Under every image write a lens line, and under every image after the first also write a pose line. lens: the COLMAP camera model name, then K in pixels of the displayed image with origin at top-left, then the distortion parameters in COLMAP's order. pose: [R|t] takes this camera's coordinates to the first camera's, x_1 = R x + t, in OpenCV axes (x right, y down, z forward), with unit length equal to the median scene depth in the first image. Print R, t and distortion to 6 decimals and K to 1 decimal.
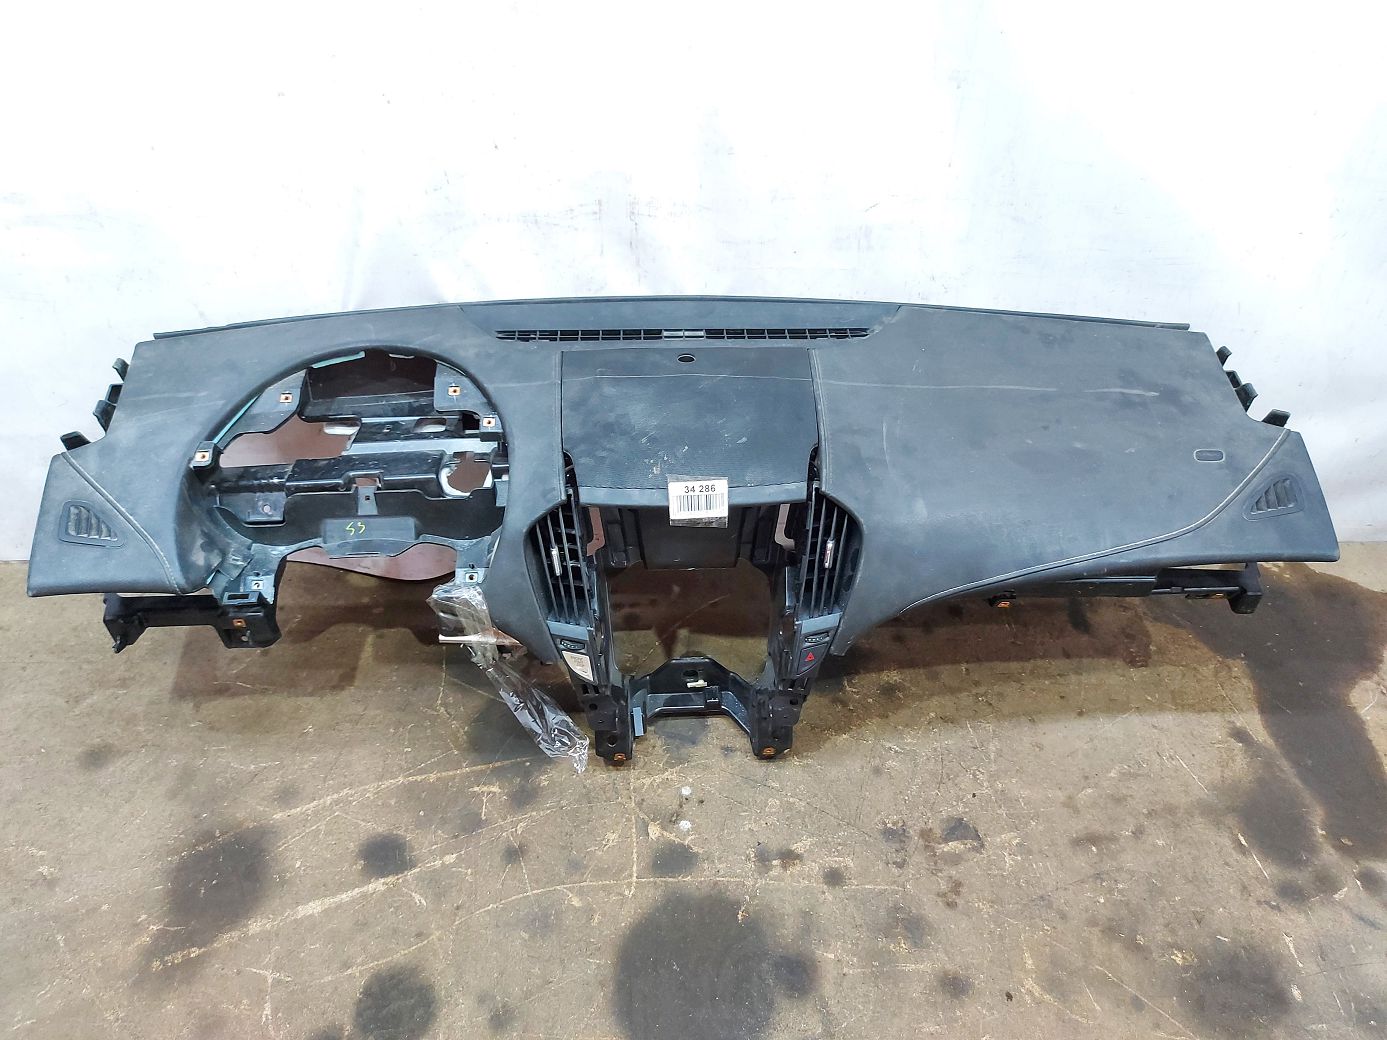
lens RADIAL K [[1013.1, 0, 686.1], [0, 1013.1, 514.4], [0, 0, 1]] dist [0.019215, -0.049709]
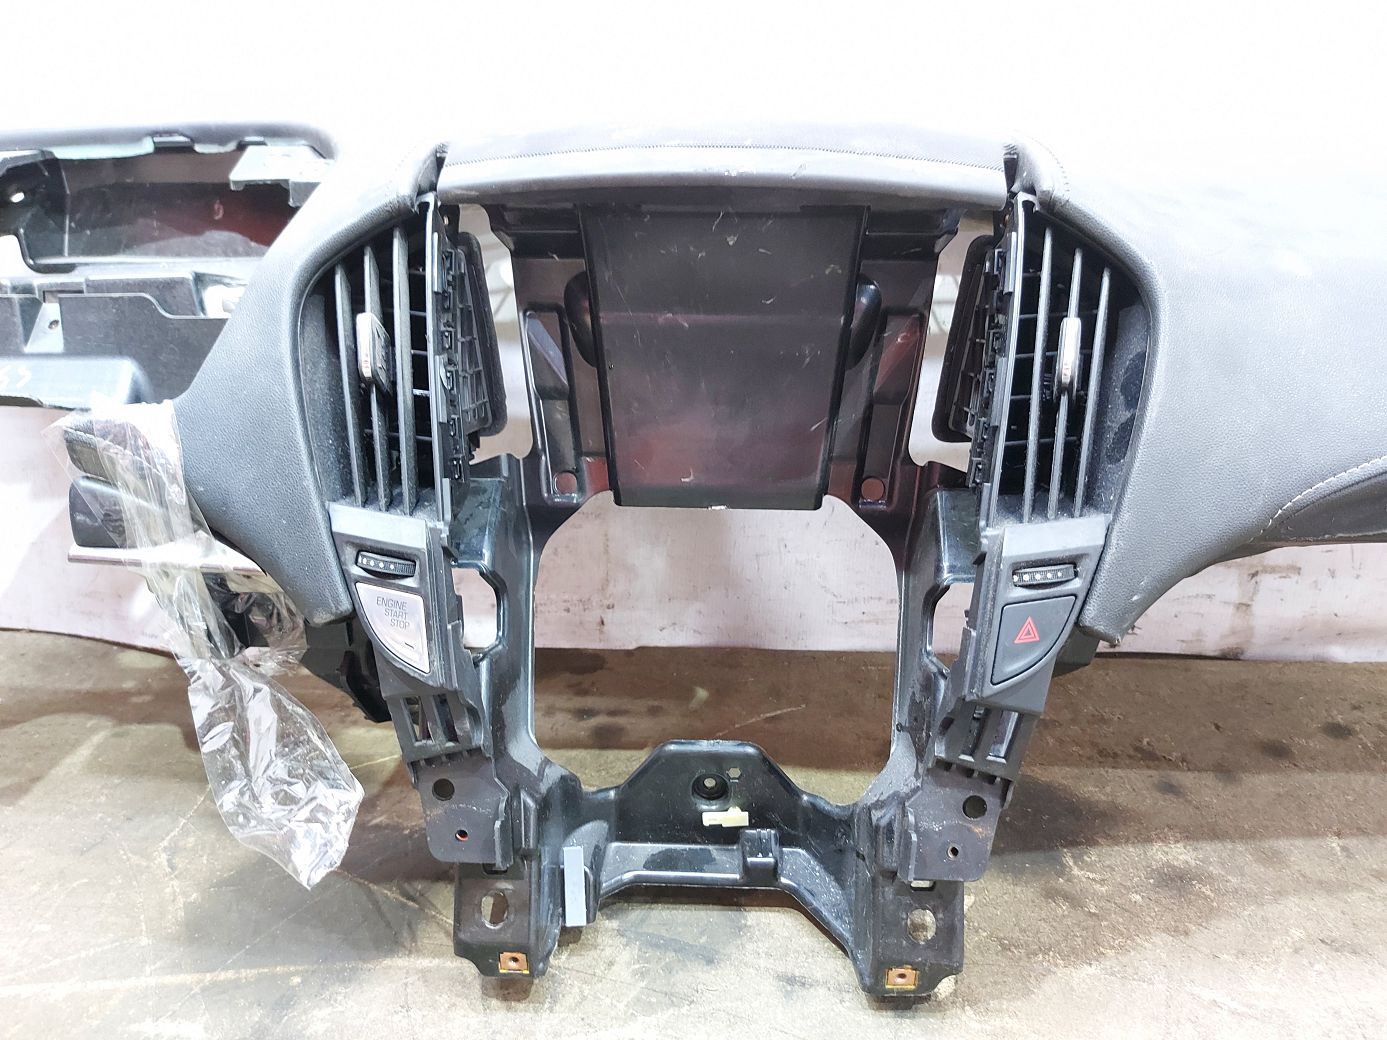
lens RADIAL K [[1013.1, 0, 686.0], [0, 1013.1, 521.5], [0, 0, 1]] dist [0.019215, -0.049709]
pose [[0.996030, 0.032076, -0.083037, 0.027328], [-0.060162, 0.930094, -0.362360, 0.218608], [0.065609, 0.365917, 0.928332, 0.582426]]
